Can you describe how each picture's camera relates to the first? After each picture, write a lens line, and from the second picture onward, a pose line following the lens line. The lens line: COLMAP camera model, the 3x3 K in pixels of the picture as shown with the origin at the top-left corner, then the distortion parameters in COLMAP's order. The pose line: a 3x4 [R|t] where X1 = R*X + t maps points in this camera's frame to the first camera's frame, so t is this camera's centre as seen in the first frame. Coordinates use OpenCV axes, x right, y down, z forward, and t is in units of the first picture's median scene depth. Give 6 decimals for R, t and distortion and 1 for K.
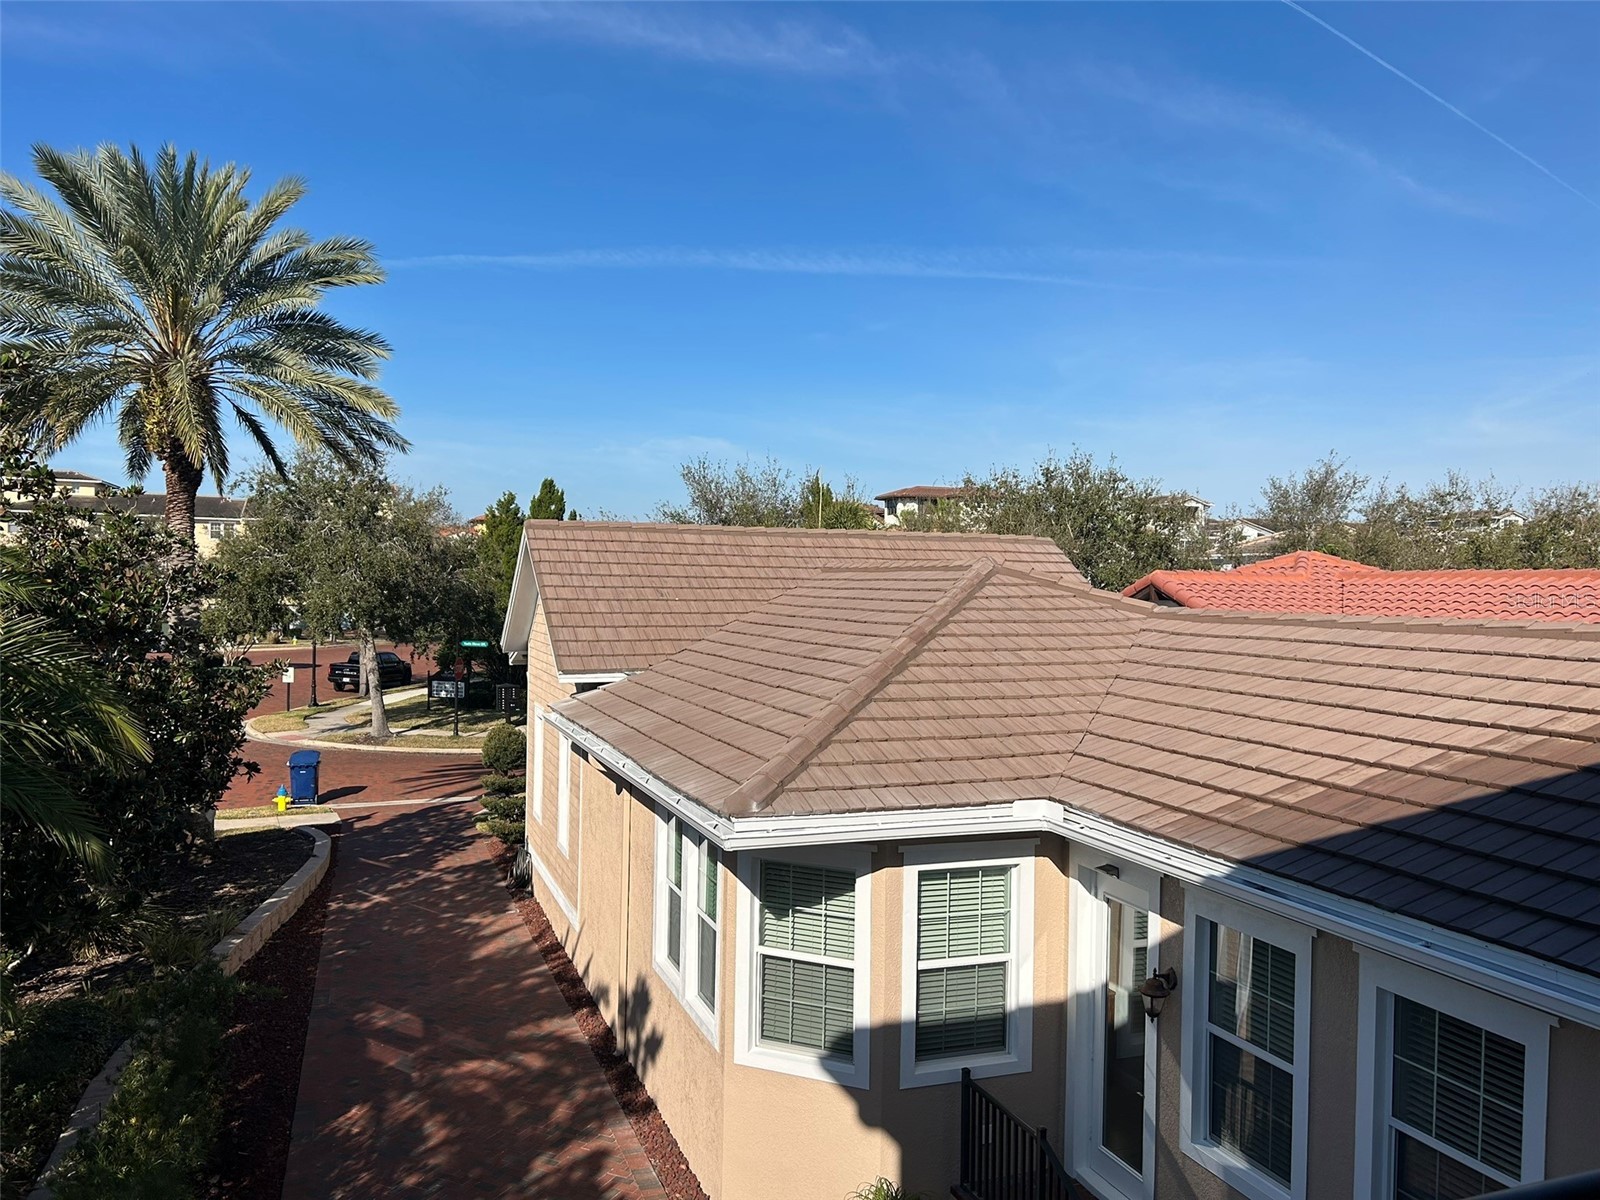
lens RADIAL K [[1197.6, 0, 776.8], [0, 1197.6, 607.9], [0, 0, 1]] dist [0.092809, -0.112599]
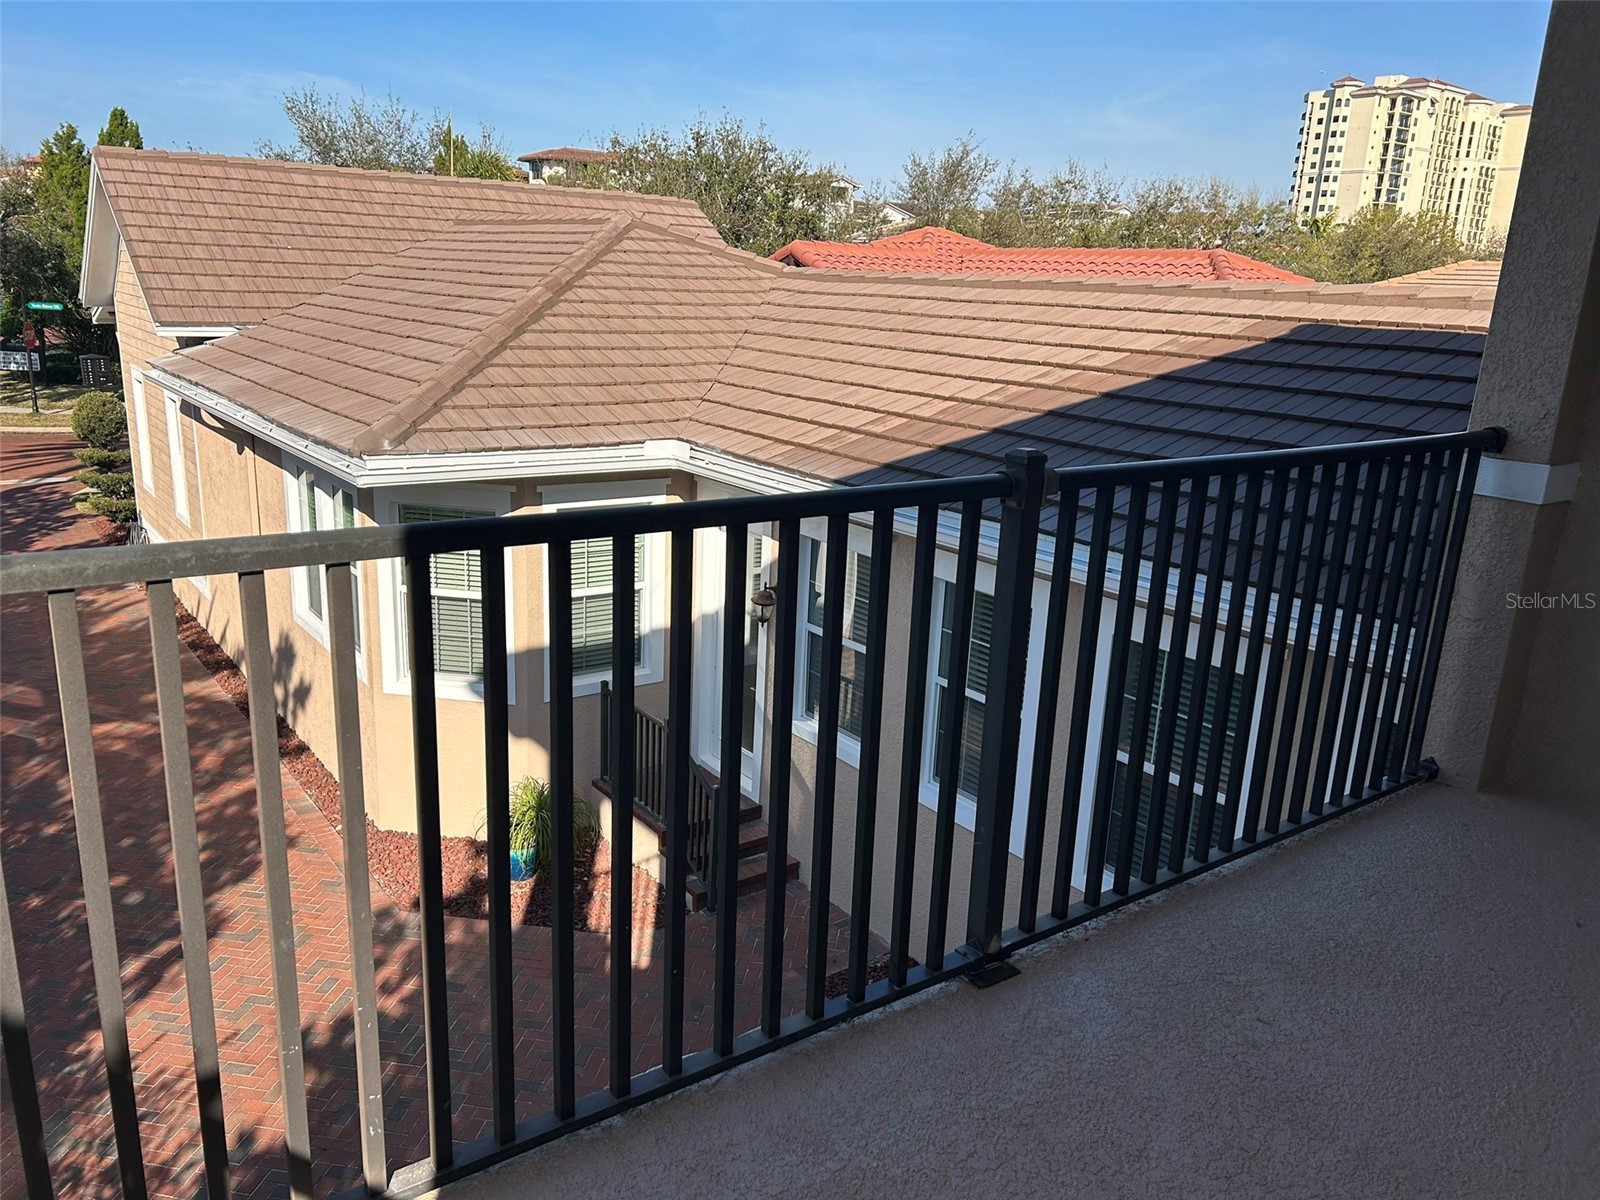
lens RADIAL K [[1197.6, 0, 776.8], [0, 1197.6, 607.9], [0, 0, 1]] dist [0.092809, -0.112599]
pose [[0.960493, -0.053447, 0.273124, 0.006596], [-0.018539, 0.966919, 0.254410, 0.019744], [-0.277686, -0.249422, 0.927728, -0.038328]]
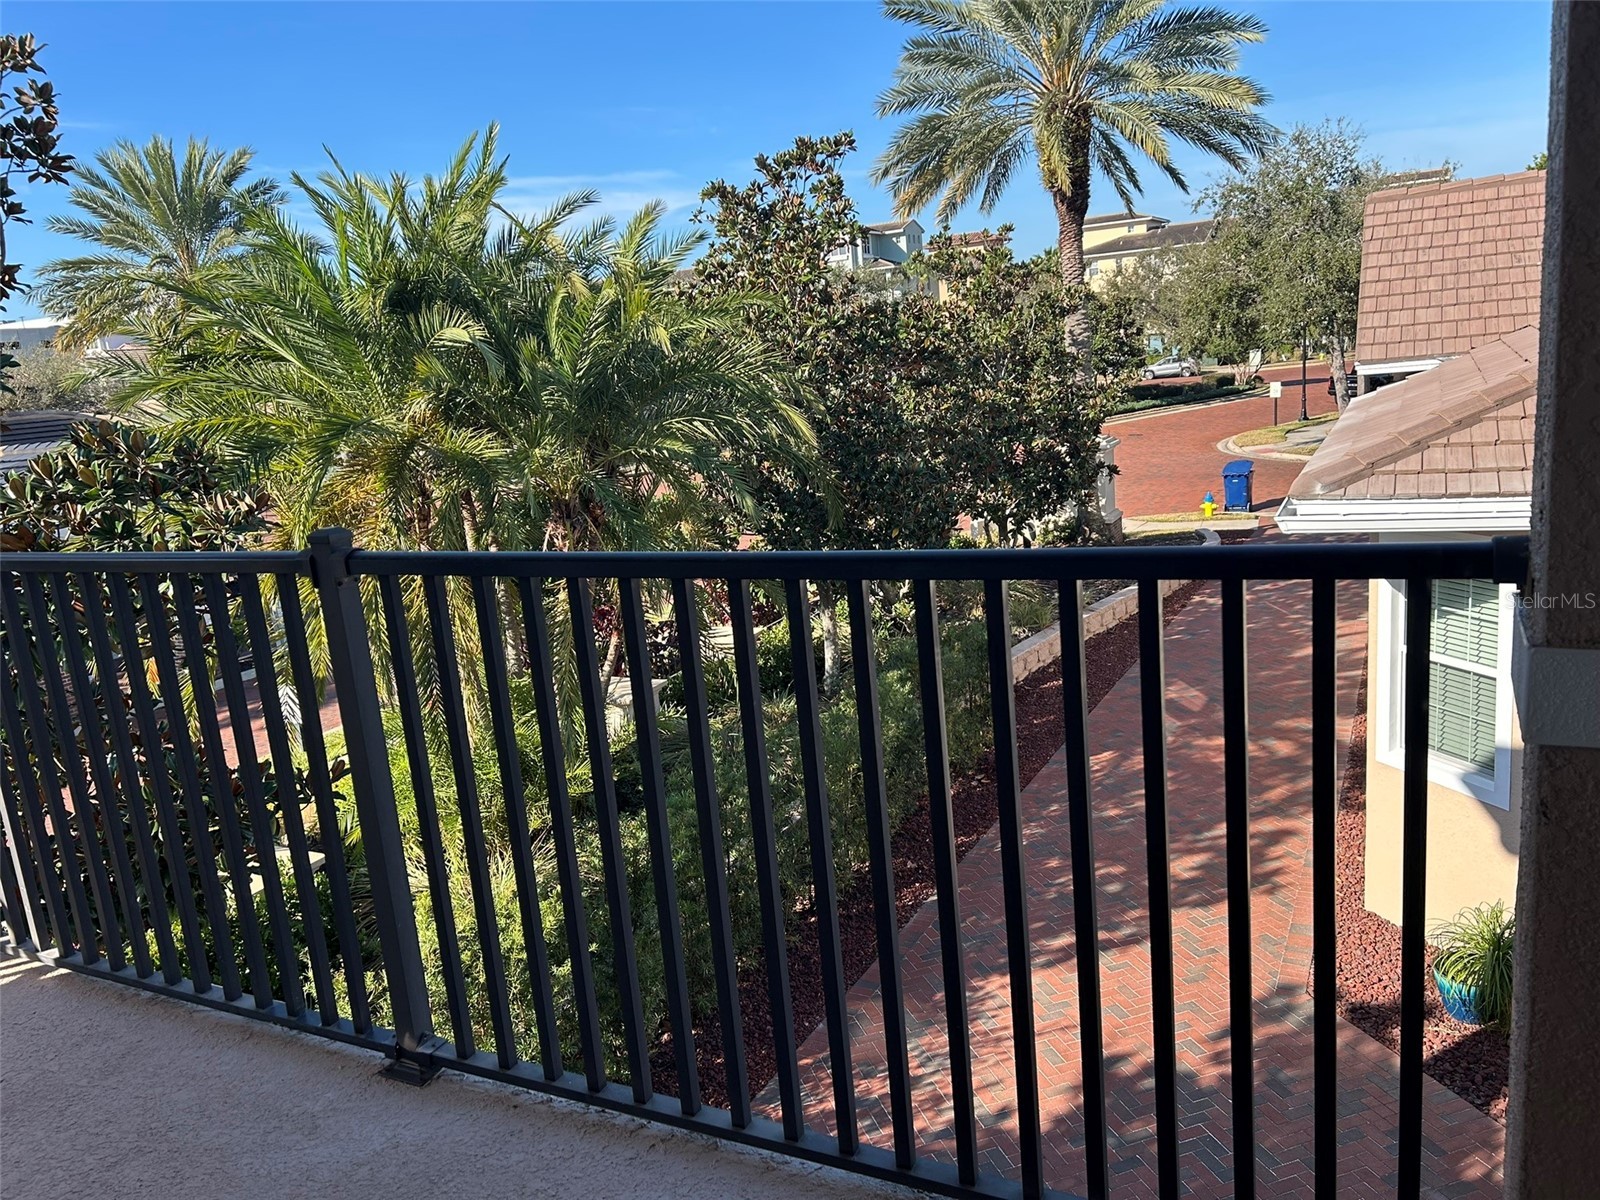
lens RADIAL K [[1192.0, 0, 766.1], [0, 1192.0, 599.5], [0, 0, 1]] dist [0.010401, 0.006277]
pose [[0.677485, 0.076722, -0.731524, 0.218192], [0.088608, 0.978789, 0.184717, 0.023924], [0.730180, -0.189962, 0.656317, 0.038286]]
